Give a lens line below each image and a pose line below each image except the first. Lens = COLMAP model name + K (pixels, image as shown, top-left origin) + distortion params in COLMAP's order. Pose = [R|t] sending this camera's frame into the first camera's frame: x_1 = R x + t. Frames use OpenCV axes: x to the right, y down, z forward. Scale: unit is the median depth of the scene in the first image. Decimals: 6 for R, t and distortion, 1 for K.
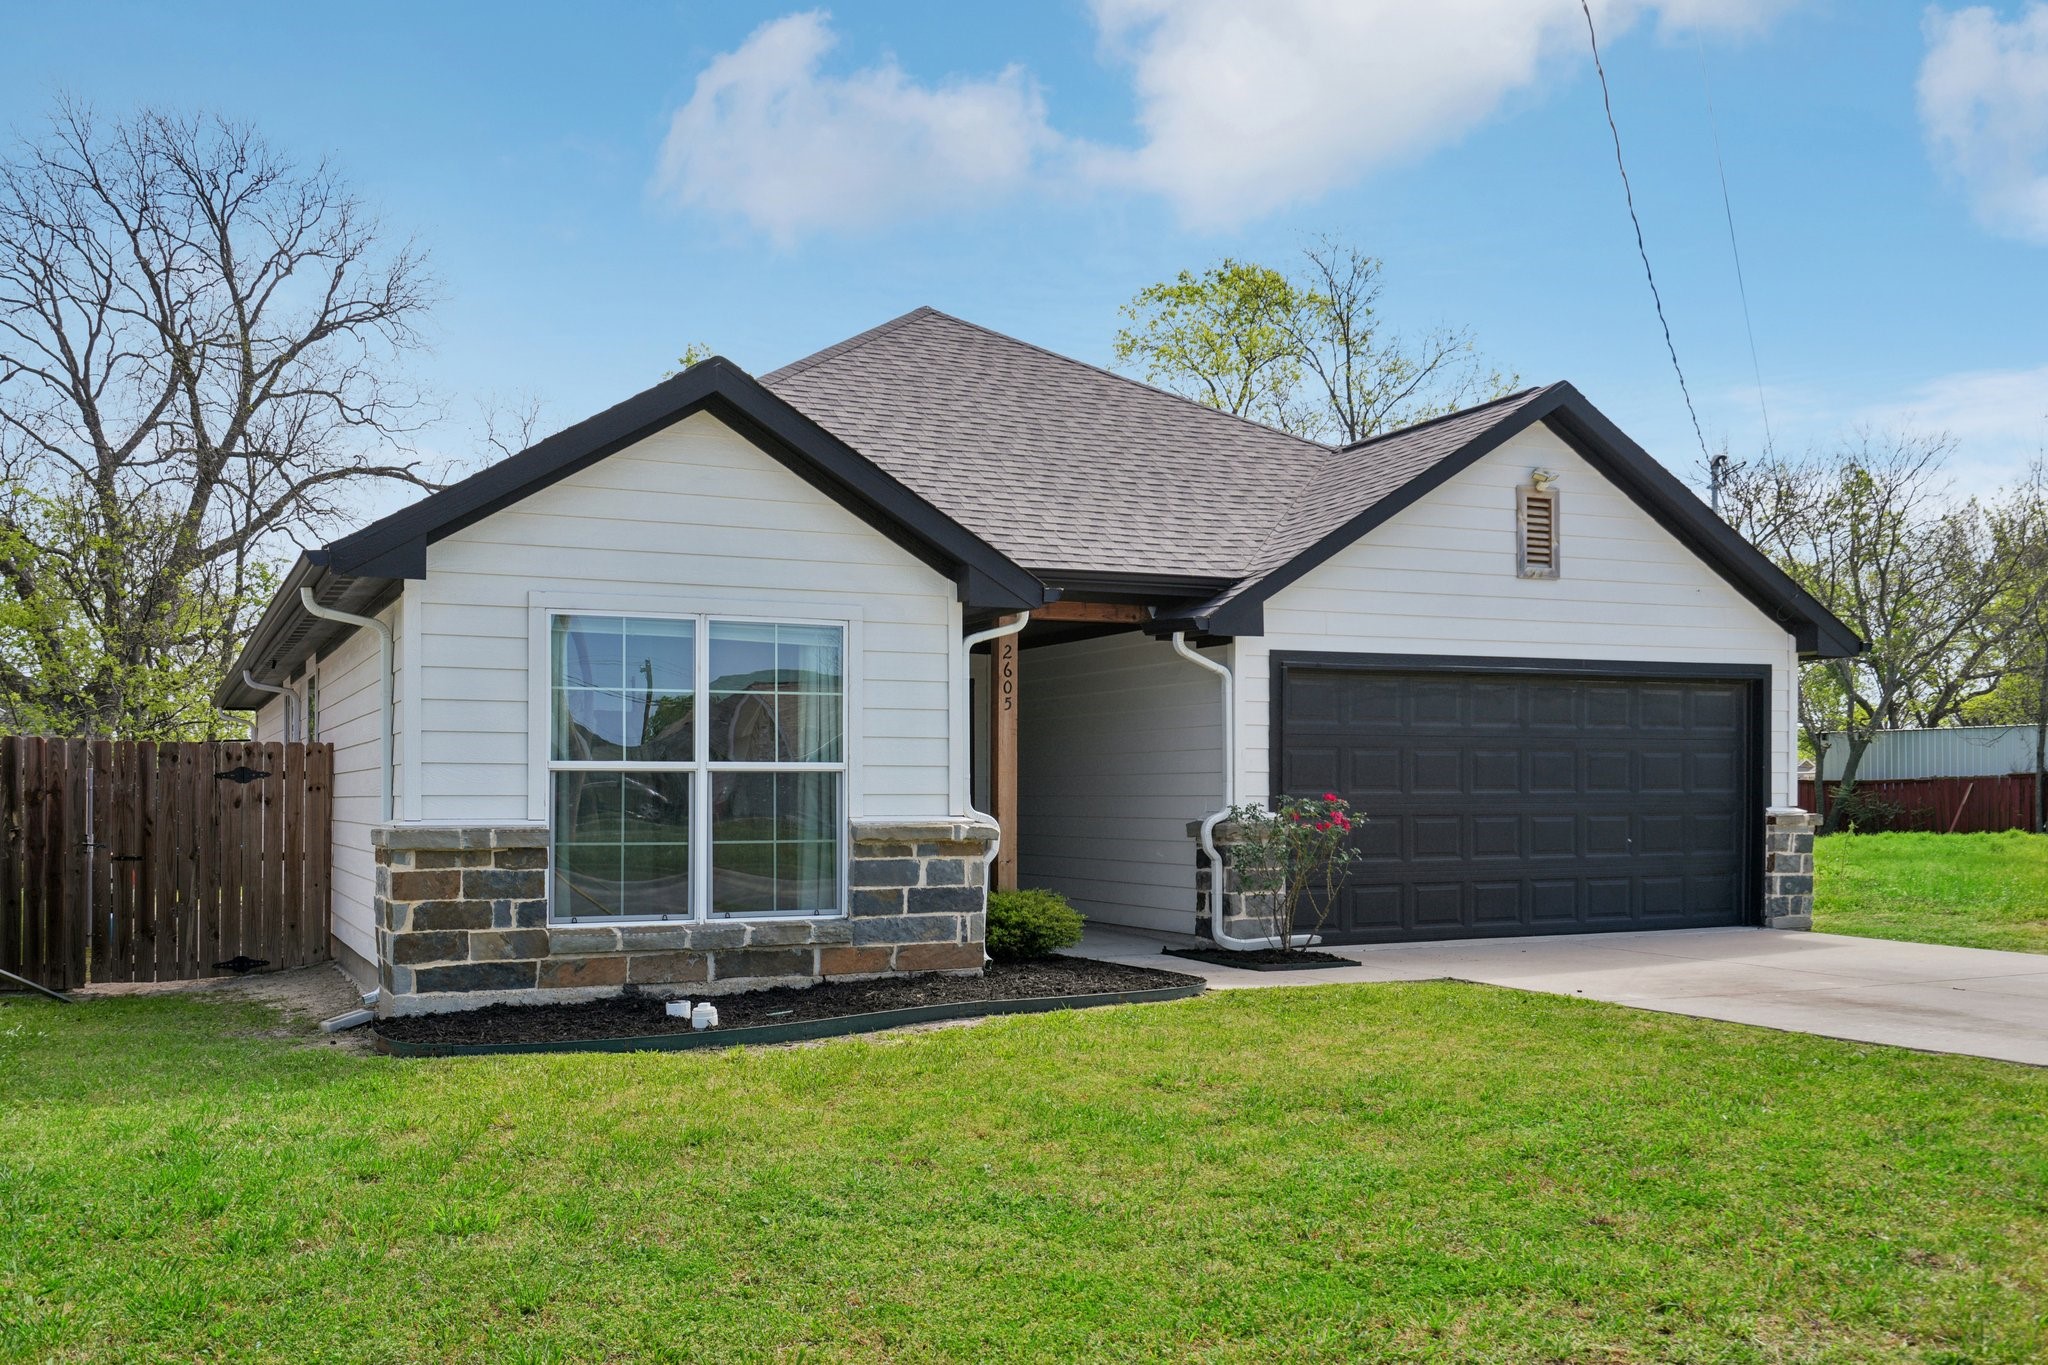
lens RADIAL K [[1915.6, 0, 1019.2], [0, 1915.6, 693.5], [0, 0, 1]] dist [-0.007185, 0.000000]
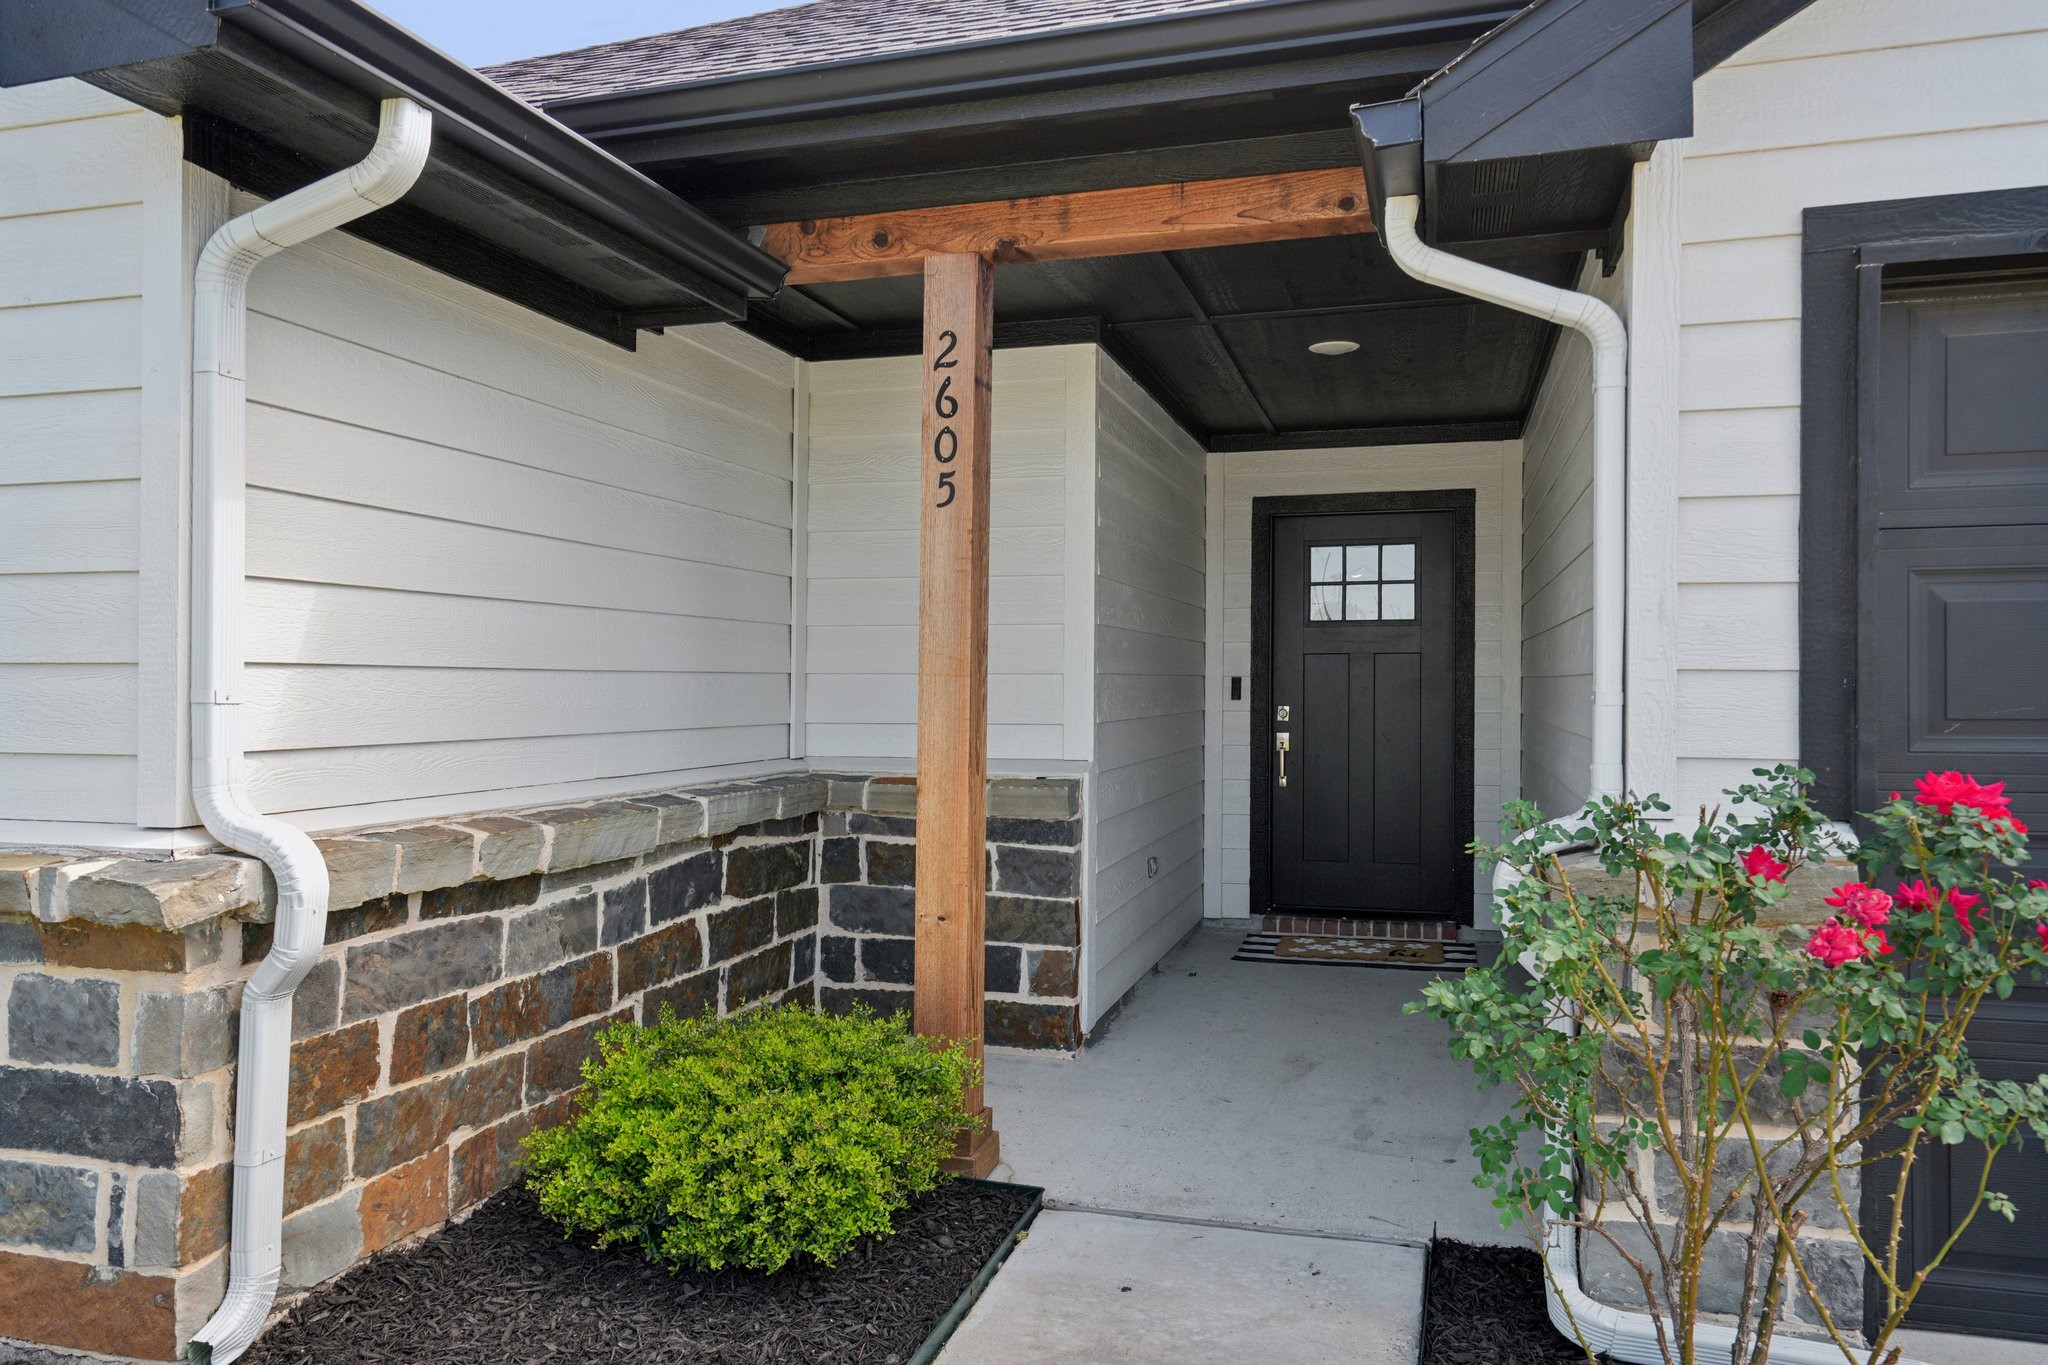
lens RADIAL K [[1440.5, 0, 1014.6], [0, 1440.5, 592.4], [0, 0, 1]] dist [0.005353, -0.002677]
pose [[0.721237, -0.040168, -0.691523, 0.225691], [0.035188, 0.999153, -0.021337, 0.036578], [0.691794, -0.008944, 0.722040, 0.935585]]
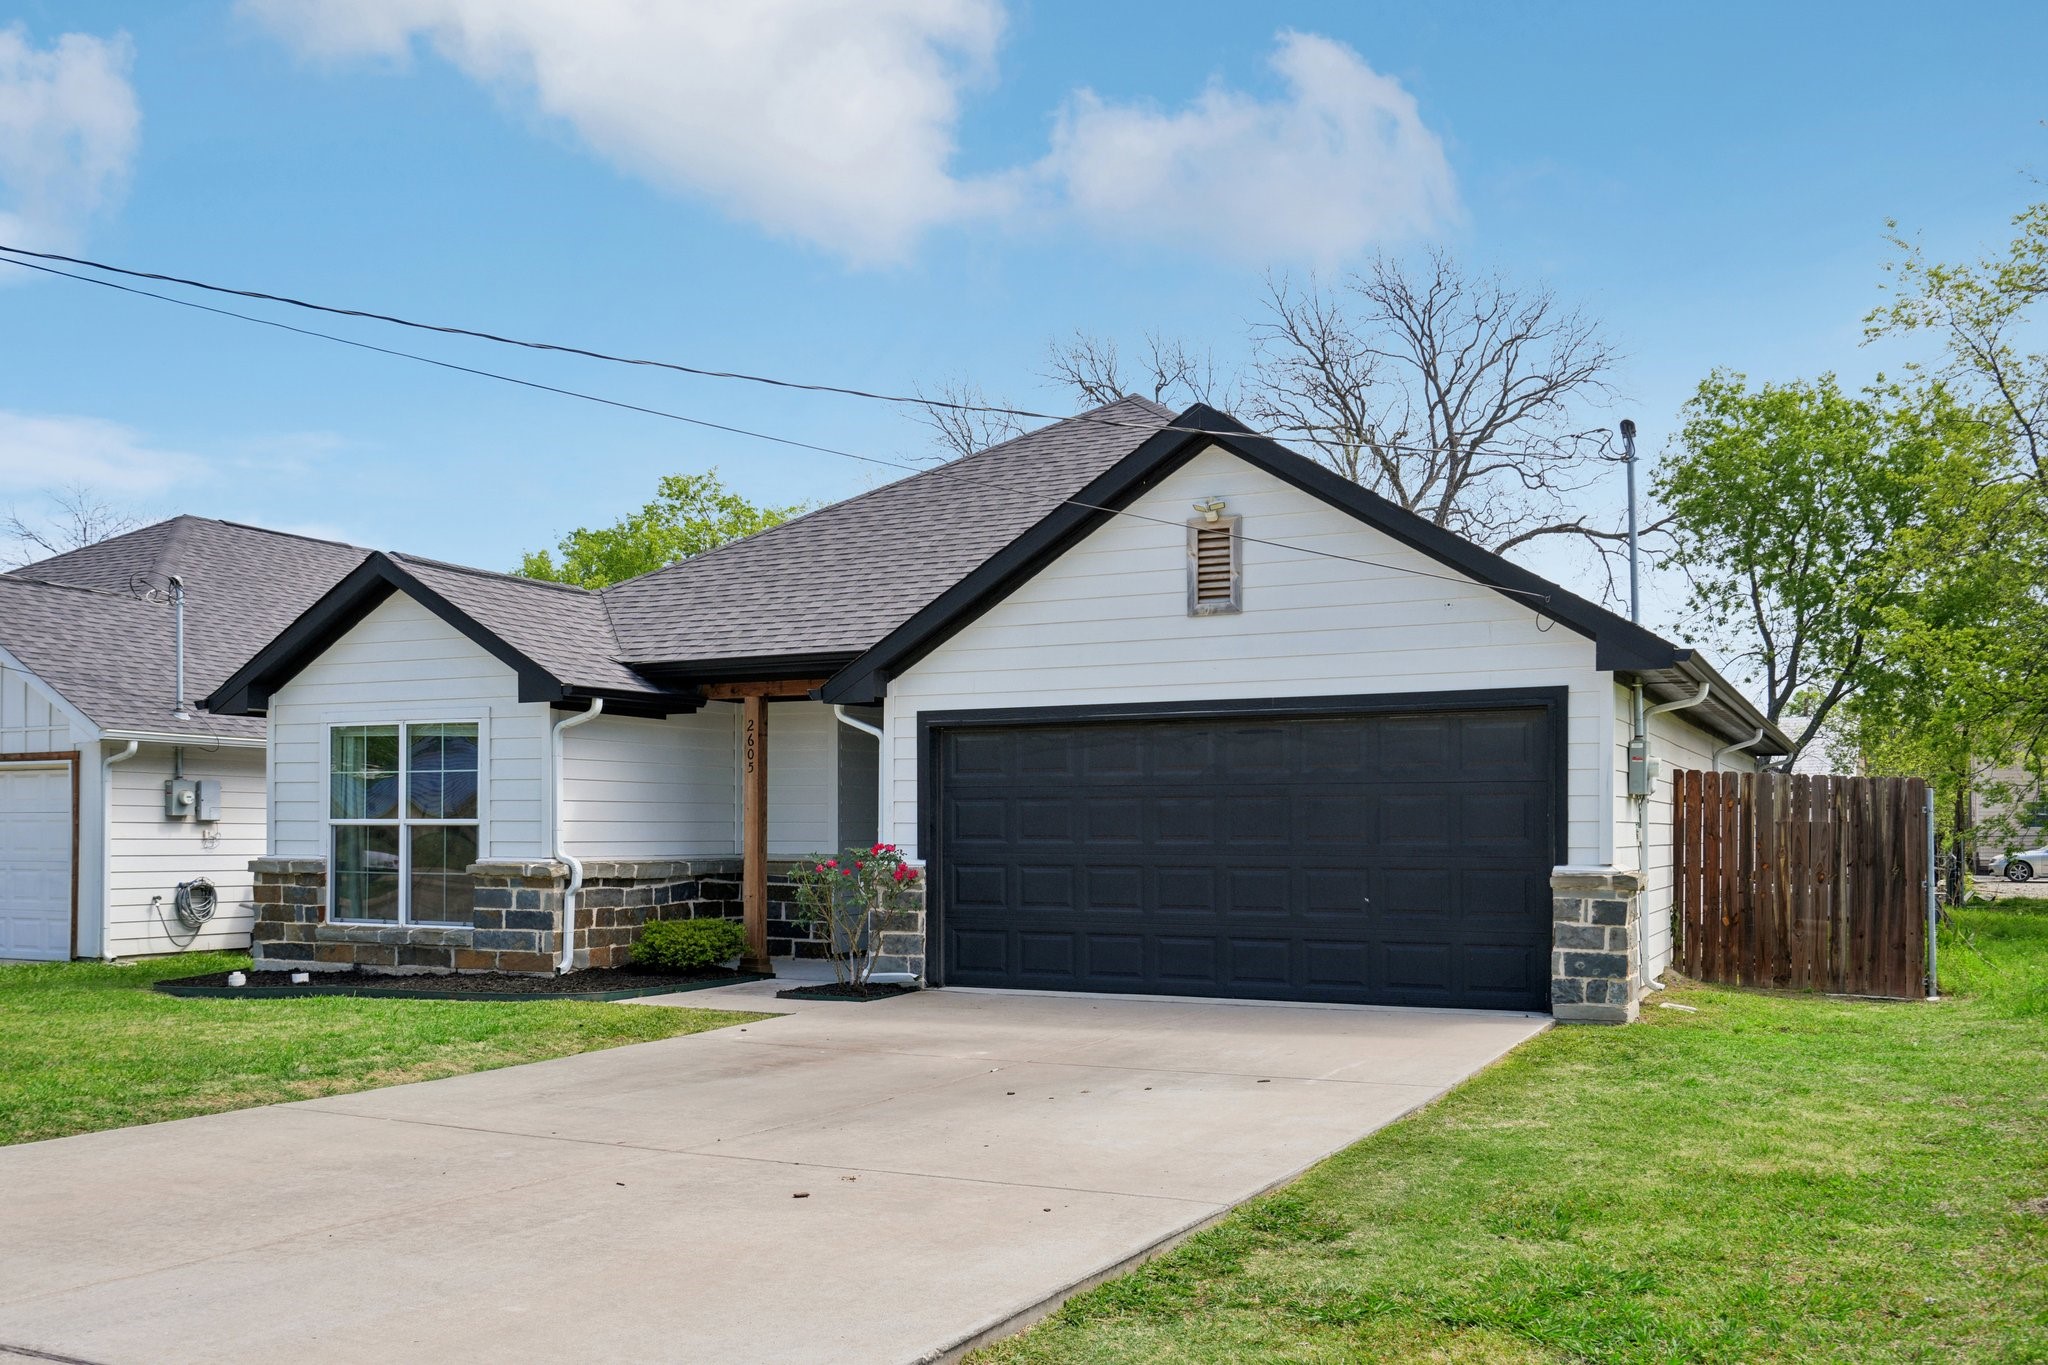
lens RADIAL K [[1860.7, 0, 1024.3], [0, 1860.7, 680.4], [0, 0, 1]] dist [-0.007717, -0.007845]
pose [[0.592435, -0.059174, -0.803442, 1.228330], [0.040735, 0.998223, -0.043483, 0.009988], [0.804587, -0.006968, 0.593793, 0.499956]]
